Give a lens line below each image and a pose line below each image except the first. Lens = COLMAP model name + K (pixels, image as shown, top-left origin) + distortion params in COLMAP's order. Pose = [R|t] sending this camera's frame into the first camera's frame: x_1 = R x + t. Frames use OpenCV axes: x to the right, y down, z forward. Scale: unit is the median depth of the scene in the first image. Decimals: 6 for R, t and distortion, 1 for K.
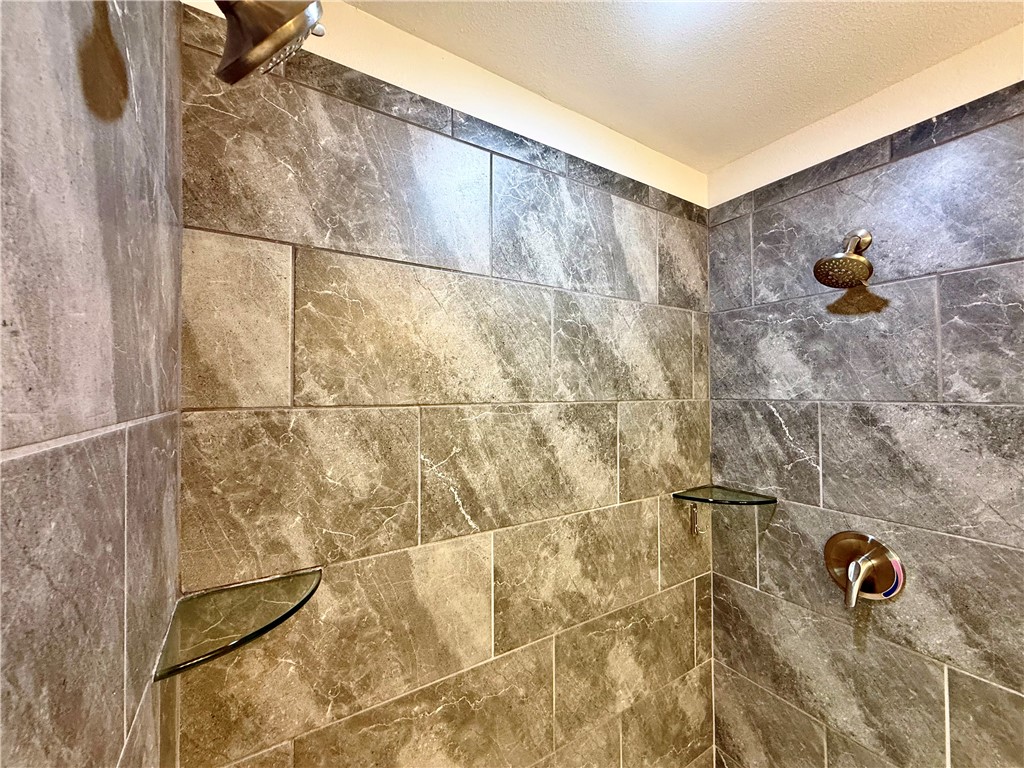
lens RADIAL K [[409.5, 0, 512.0], [0, 409.5, 384.0], [0, 0, 1]] dist [0.001690, -0.000104]
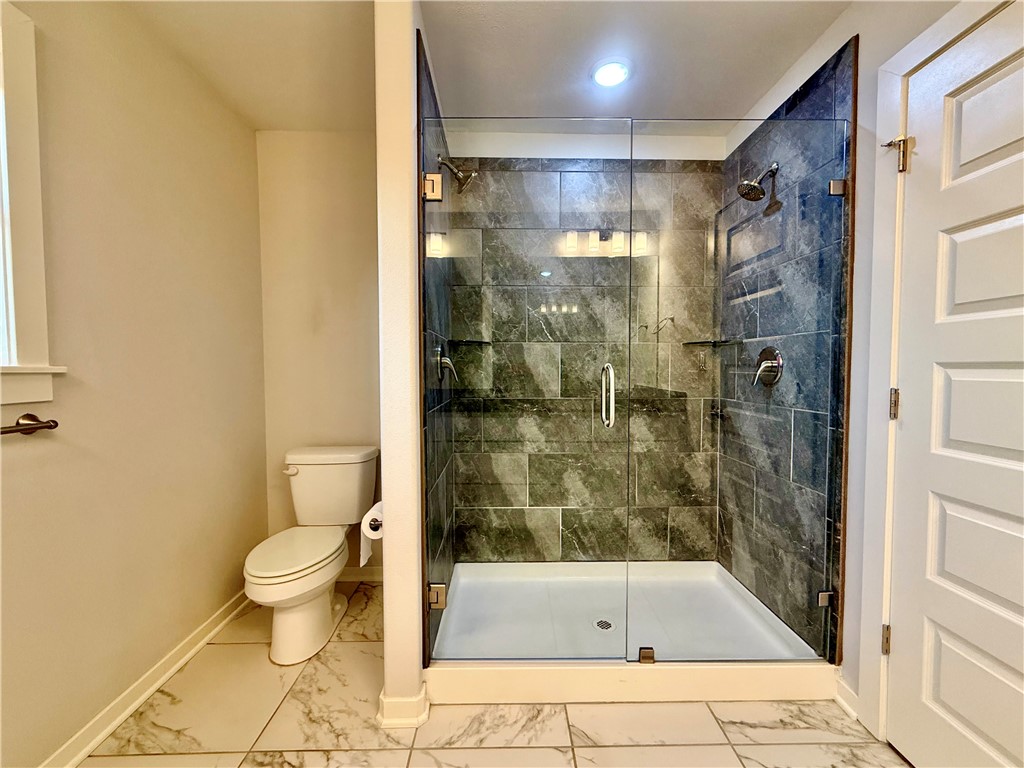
lens RADIAL K [[409.5, 0, 512.0], [0, 409.5, 384.0], [0, 0, 1]] dist [0.001690, -0.000104]
pose [[0.855720, 0.024461, -0.516861, 0.911320], [0.003434, 0.998592, 0.052945, 0.469846], [0.517428, -0.047081, 0.854430, -1.100006]]
